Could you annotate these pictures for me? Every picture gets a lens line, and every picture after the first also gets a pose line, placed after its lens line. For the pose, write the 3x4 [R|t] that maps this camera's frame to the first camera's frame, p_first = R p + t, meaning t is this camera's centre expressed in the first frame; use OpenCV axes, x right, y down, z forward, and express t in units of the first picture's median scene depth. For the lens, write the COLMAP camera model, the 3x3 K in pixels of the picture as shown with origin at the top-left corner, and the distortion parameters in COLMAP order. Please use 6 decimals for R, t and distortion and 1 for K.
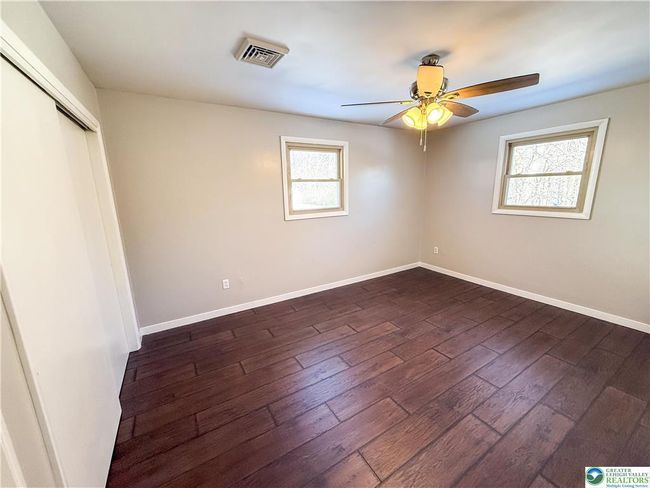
lens RADIAL K [[258.8, 0, 324.3], [0, 258.8, 245.0], [0, 0, 1]] dist [0.000197, 0.000069]
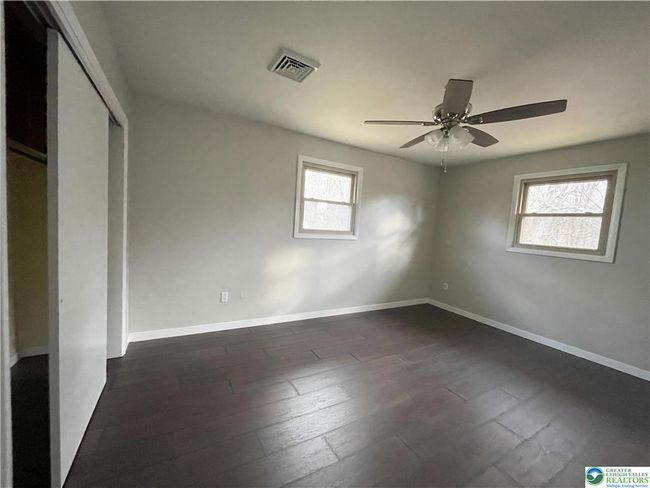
lens RADIAL K [[261.4, 0, 322.2], [0, 261.4, 245.2], [0, 0, 1]] dist [-0.000356, -0.000302]
pose [[0.995581, 0.091270, -0.022120, -0.022692], [-0.093408, 0.986744, -0.132707, 0.062633], [0.009715, 0.134186, 0.990908, 0.030236]]
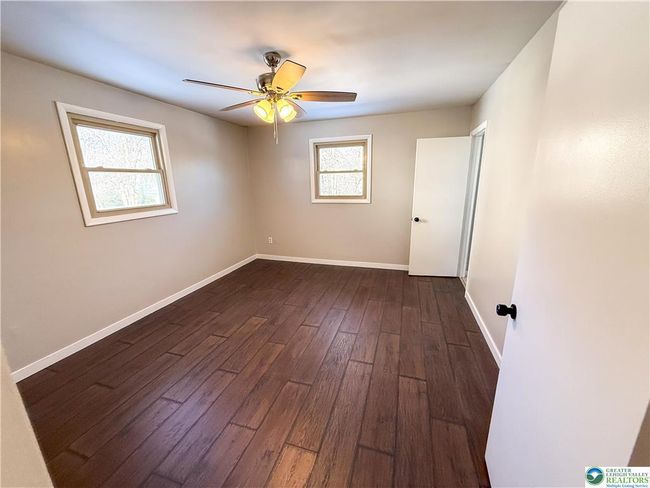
lens RADIAL K [[258.8, 0, 324.3], [0, 258.8, 245.0], [0, 0, 1]] dist [0.000197, 0.000069]
pose [[0.749854, -0.151610, 0.643997, -0.147813], [0.143471, 0.987490, 0.065421, 0.001489], [-0.645859, 0.043339, 0.762225, 0.061766]]
